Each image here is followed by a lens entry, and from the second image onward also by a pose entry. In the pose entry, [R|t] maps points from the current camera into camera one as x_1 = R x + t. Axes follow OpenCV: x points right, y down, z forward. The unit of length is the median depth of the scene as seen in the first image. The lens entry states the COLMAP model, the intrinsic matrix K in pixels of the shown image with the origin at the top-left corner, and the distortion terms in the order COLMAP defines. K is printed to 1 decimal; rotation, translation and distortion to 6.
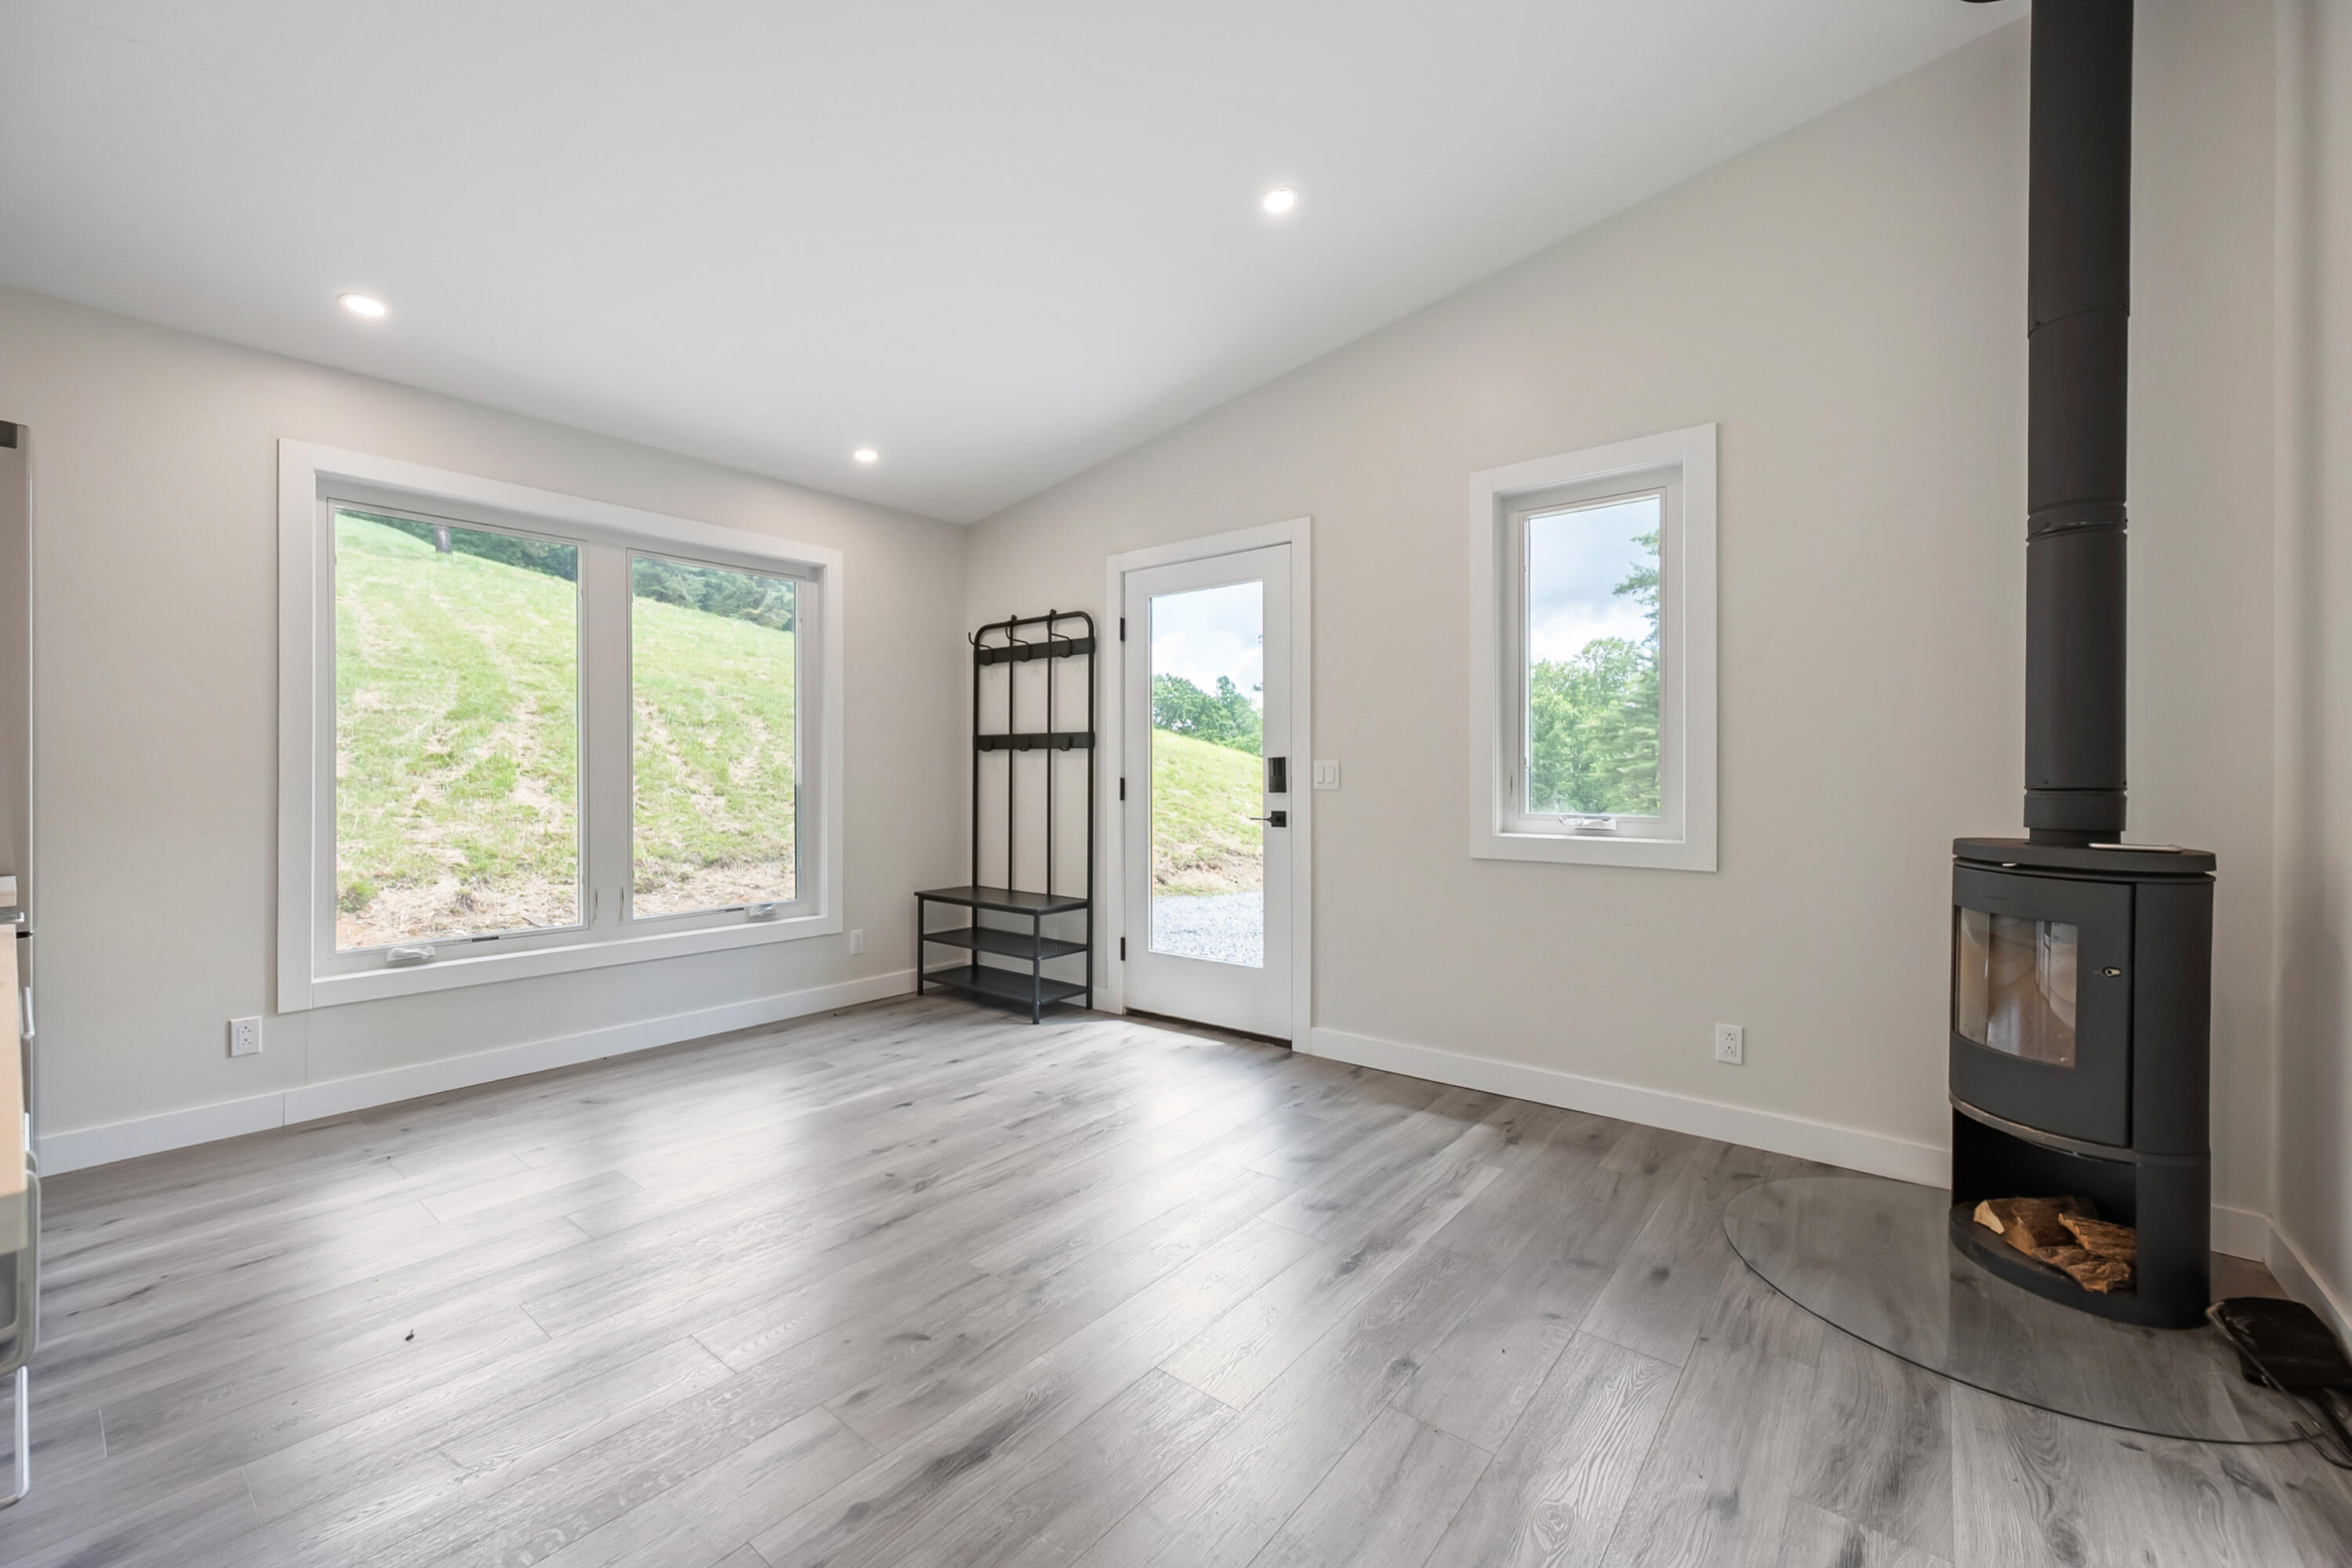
lens RADIAL K [[944.2, 0, 1182.0], [0, 944.2, 765.2], [0, 0, 1]] dist [0.007418, -0.000589]
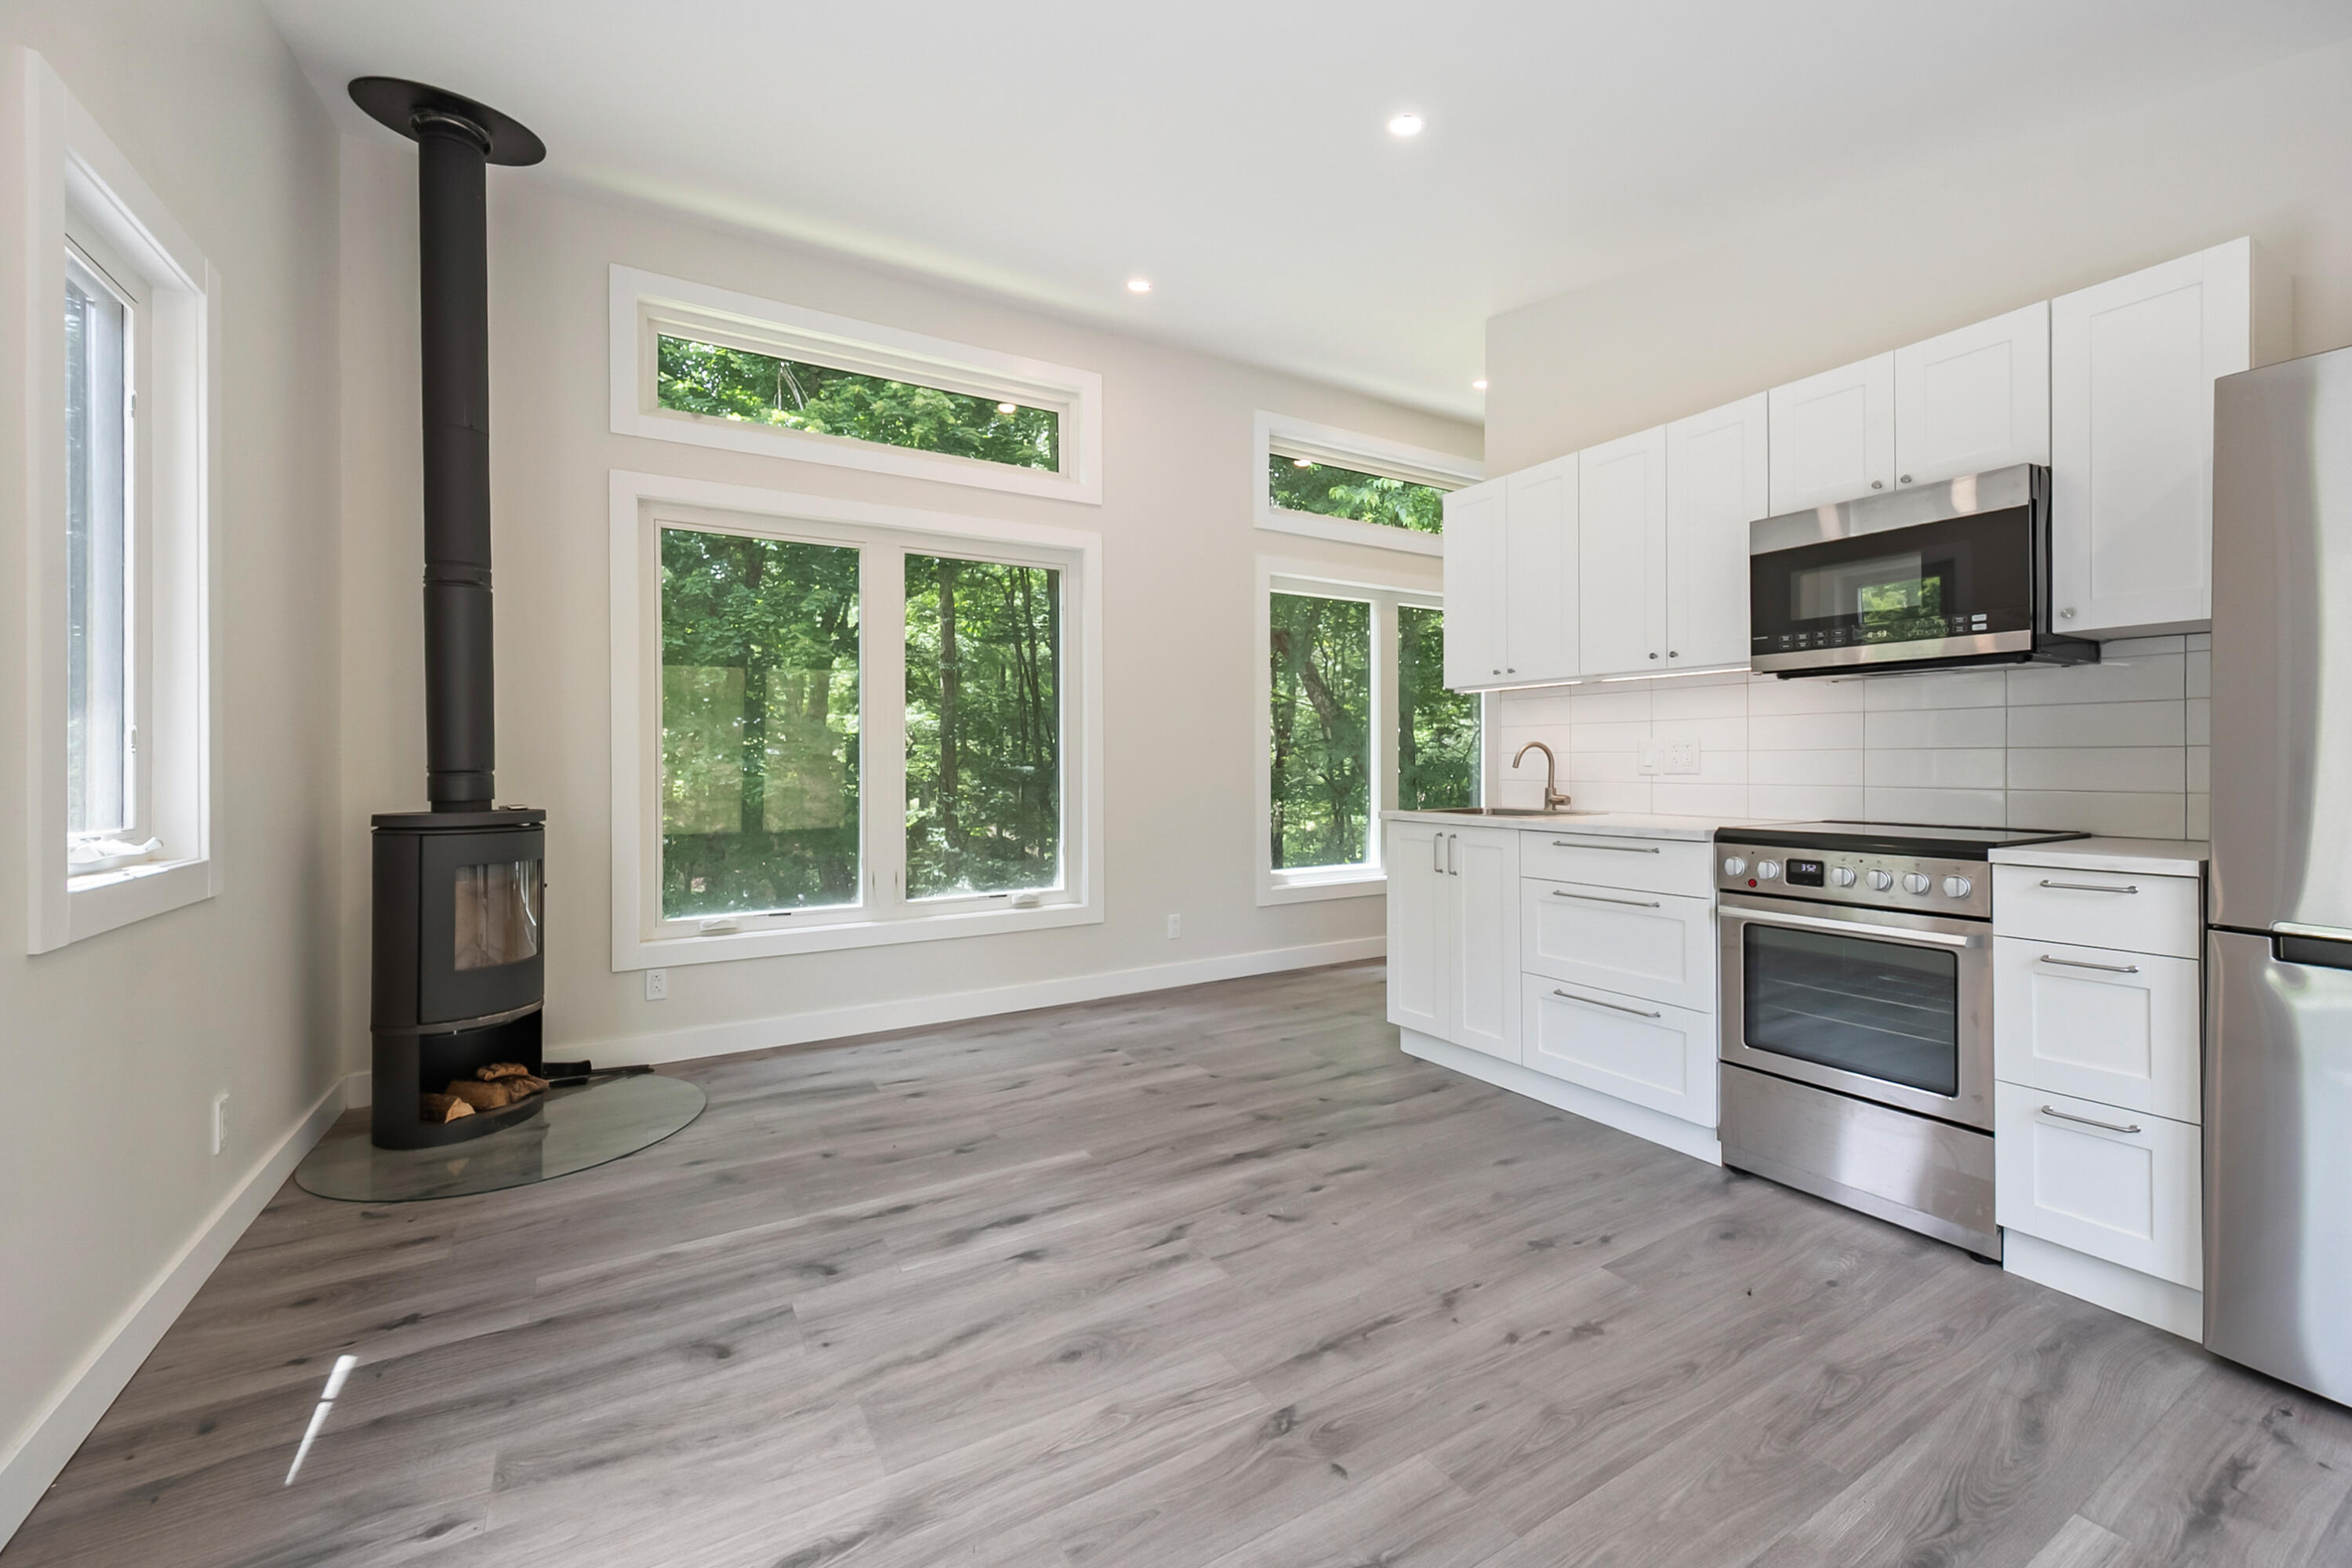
lens RADIAL K [[944.2, 0, 1183.0], [0, 944.2, 766.0], [0, 0, 1]] dist [0.007418, -0.000589]
pose [[-0.938731, 0.001091, 0.344649, -0.402256], [-0.000387, 0.999991, -0.004221, 0.017834], [-0.344650, -0.004096, -0.938722, 1.507761]]
